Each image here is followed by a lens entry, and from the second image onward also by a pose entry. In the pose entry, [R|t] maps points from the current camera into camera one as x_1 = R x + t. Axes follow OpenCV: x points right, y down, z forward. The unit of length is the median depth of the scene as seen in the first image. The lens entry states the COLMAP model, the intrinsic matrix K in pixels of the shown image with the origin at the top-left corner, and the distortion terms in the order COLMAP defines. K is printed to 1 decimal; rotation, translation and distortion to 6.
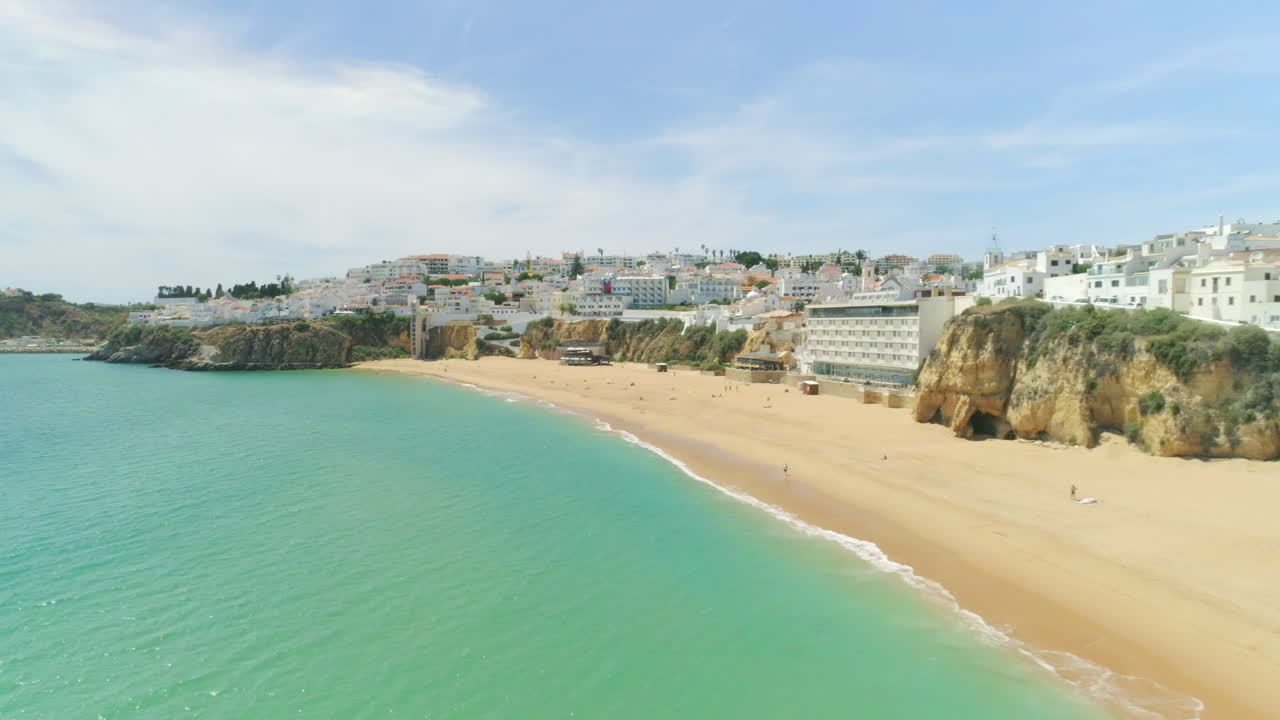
lens RADIAL K [[889.7, 0, 637.4], [0, 889.7, 361.0], [0, 0, 1]] dist [-0.000012, -0.006043]
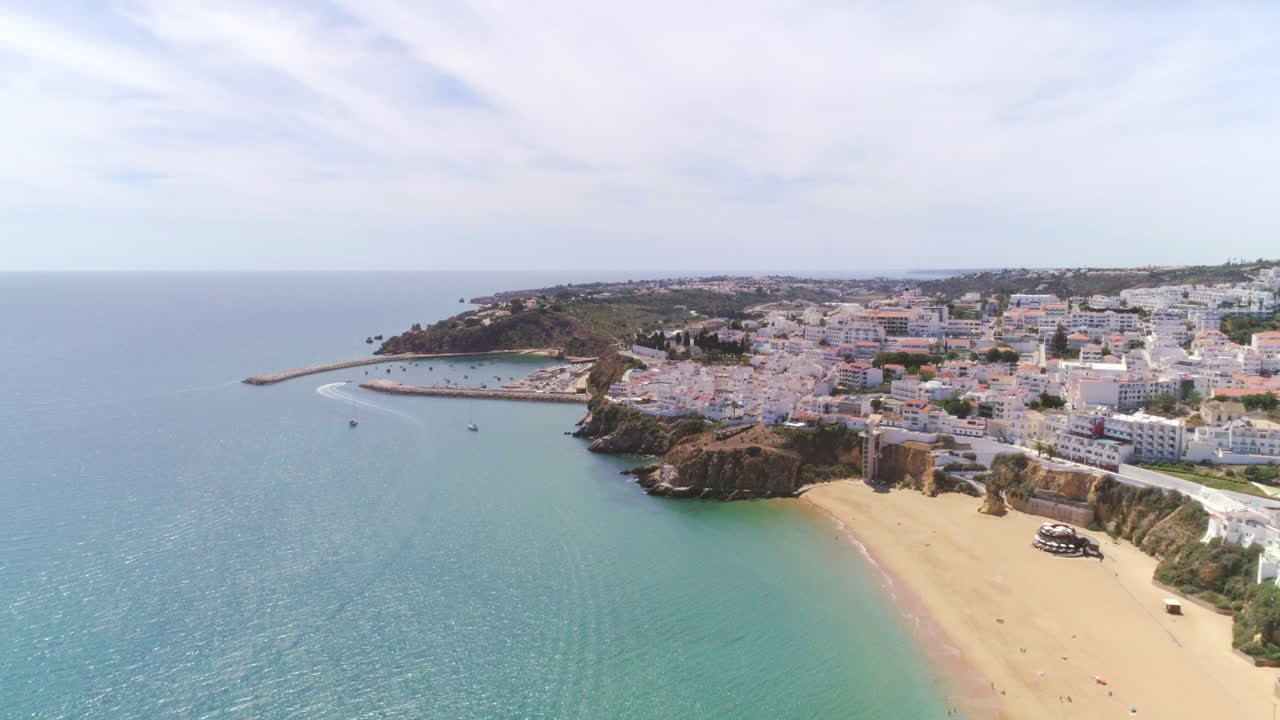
lens RADIAL K [[889.7, 0, 637.6], [0, 889.7, 347.1], [0, 0, 1]] dist [-0.000012, -0.006043]
pose [[0.875009, 0.041191, -0.482352, -0.013906], [-0.017375, 0.998404, 0.053740, -0.202127], [0.483795, -0.038642, 0.874328, 0.067323]]
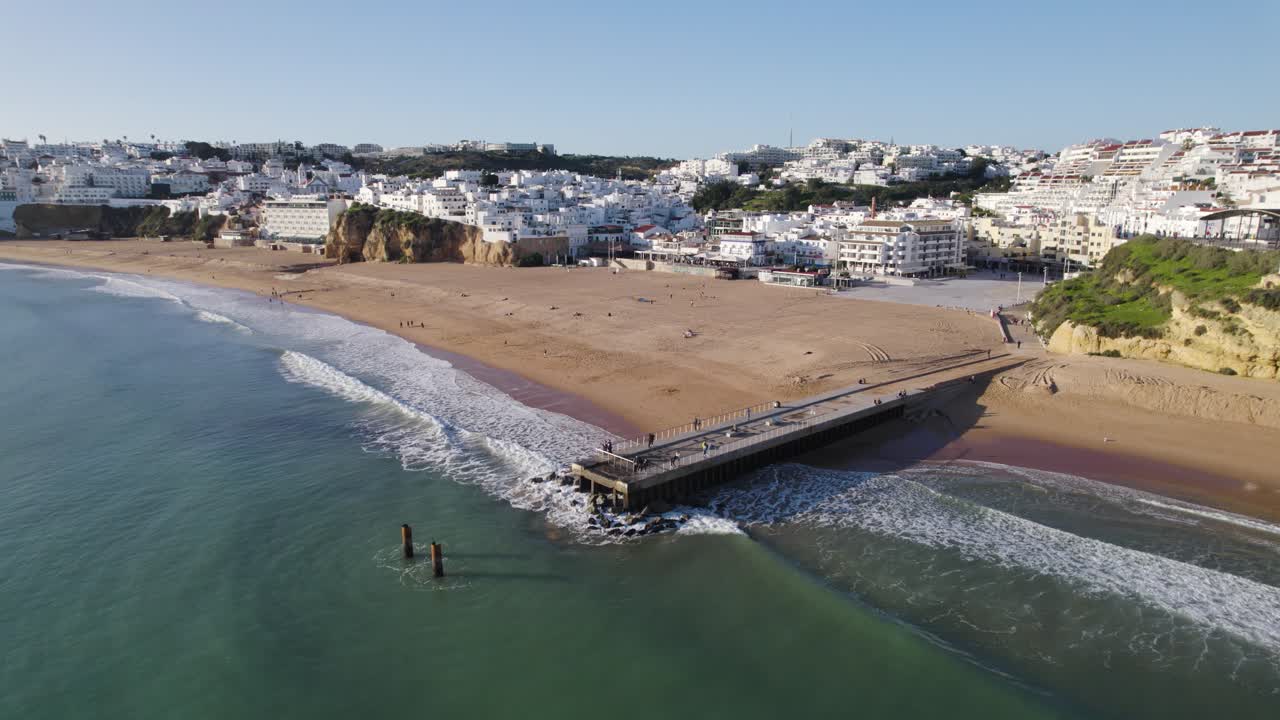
lens RADIAL K [[819.9, 0, 635.6], [0, 819.9, 364.3], [0, 0, 1]] dist [-0.061417, 0.050992]
pose [[0.811204, -0.121962, 0.571903, -0.094566], [0.027000, 0.984777, 0.171713, -0.000976], [-0.584140, -0.123853, 0.802148, -0.414598]]
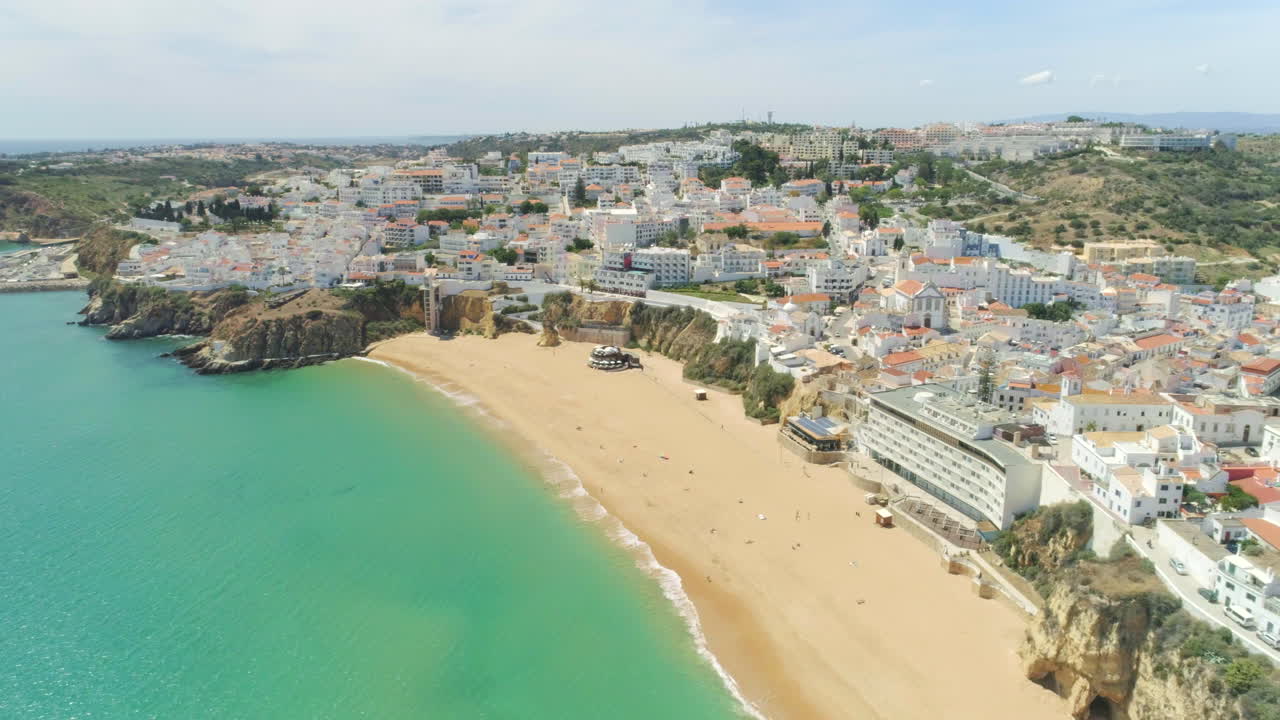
lens RADIAL K [[889.7, 0, 637.1], [0, 889.7, 346.1], [0, 0, 1]] dist [-0.000012, -0.006043]
pose [[0.999374, -0.013104, 0.032847, -0.058771], [0.006489, 0.980992, 0.193939, -0.186094], [-0.034764, -0.193604, 0.980464, 0.035328]]
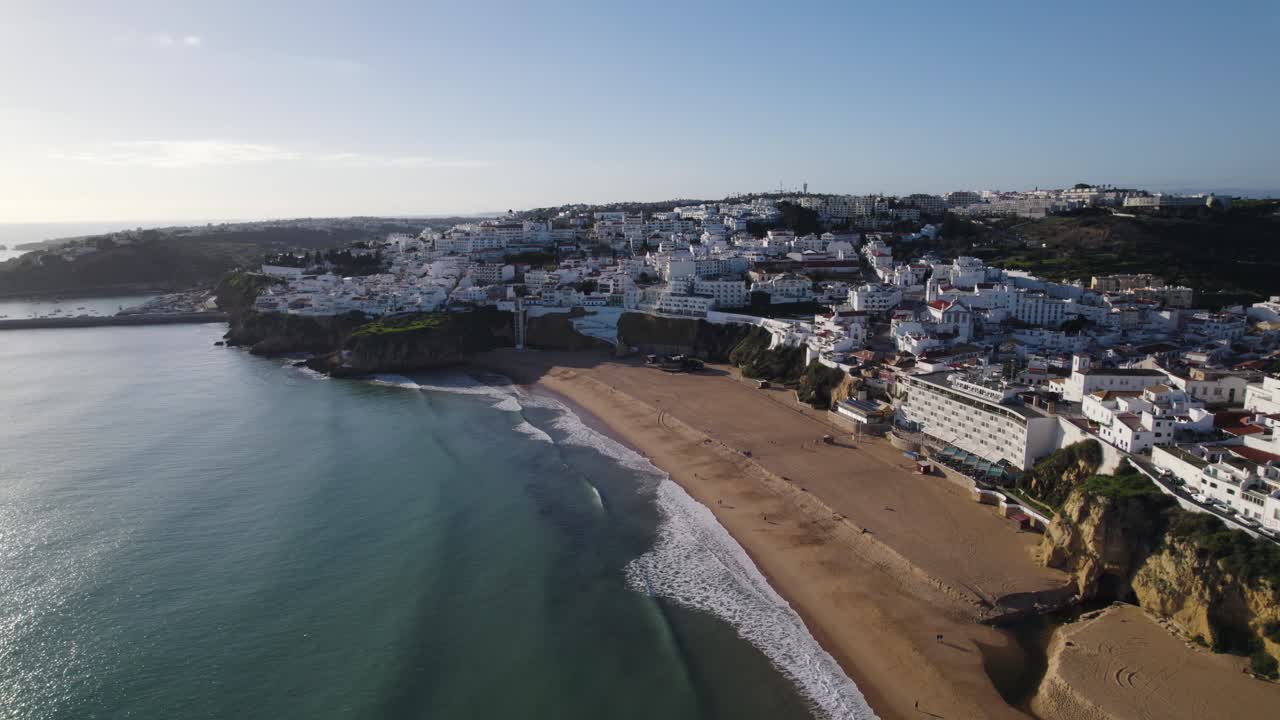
lens RADIAL K [[819.9, 0, 637.4], [0, 819.9, 355.7], [0, 0, 1]] dist [-0.061417, 0.050992]
pose [[0.999800, -0.007078, -0.018701, -0.085404], [0.009503, 0.991072, 0.132988, -0.140568], [0.017592, -0.133139, 0.990941, -0.029342]]
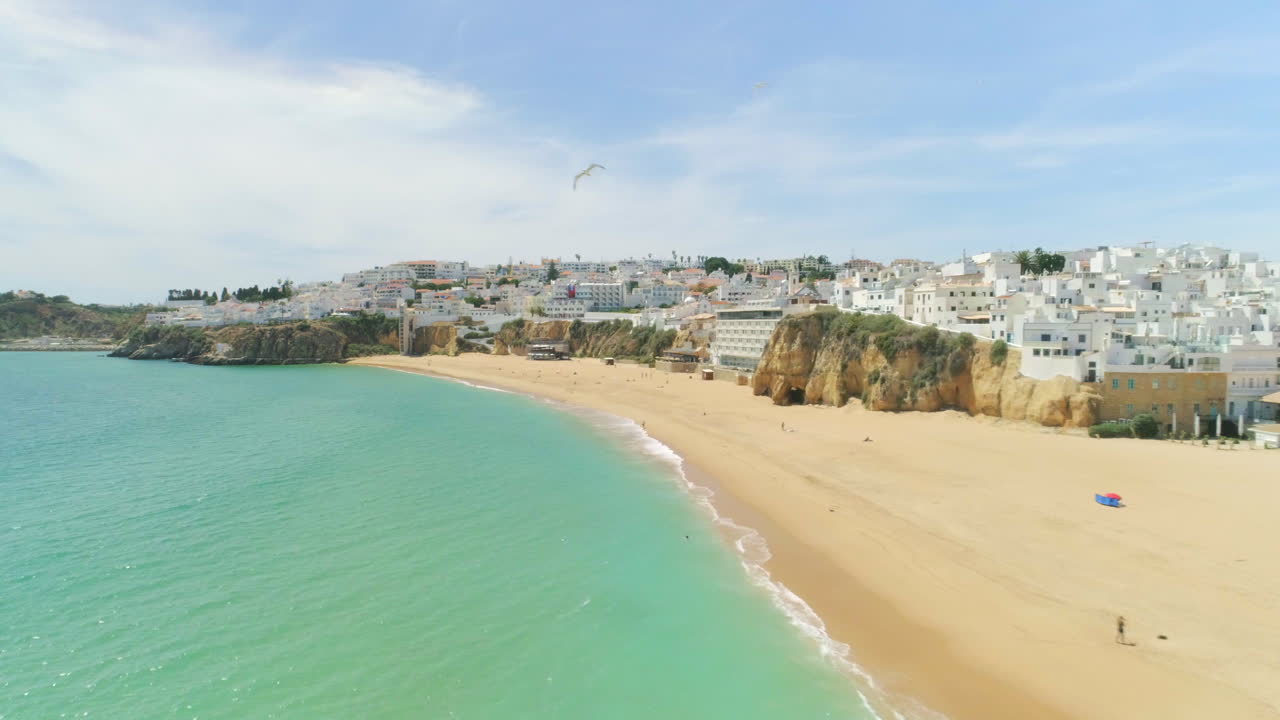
lens RADIAL K [[889.7, 0, 637.9], [0, 889.7, 361.3], [0, 0, 1]] dist [-0.000012, -0.006043]
pose [[0.999981, 0.000002, 0.006141, 0.045513], [-0.000002, 1.000000, 0.000030, 0.005660], [-0.006141, -0.000030, 0.999981, -0.145633]]
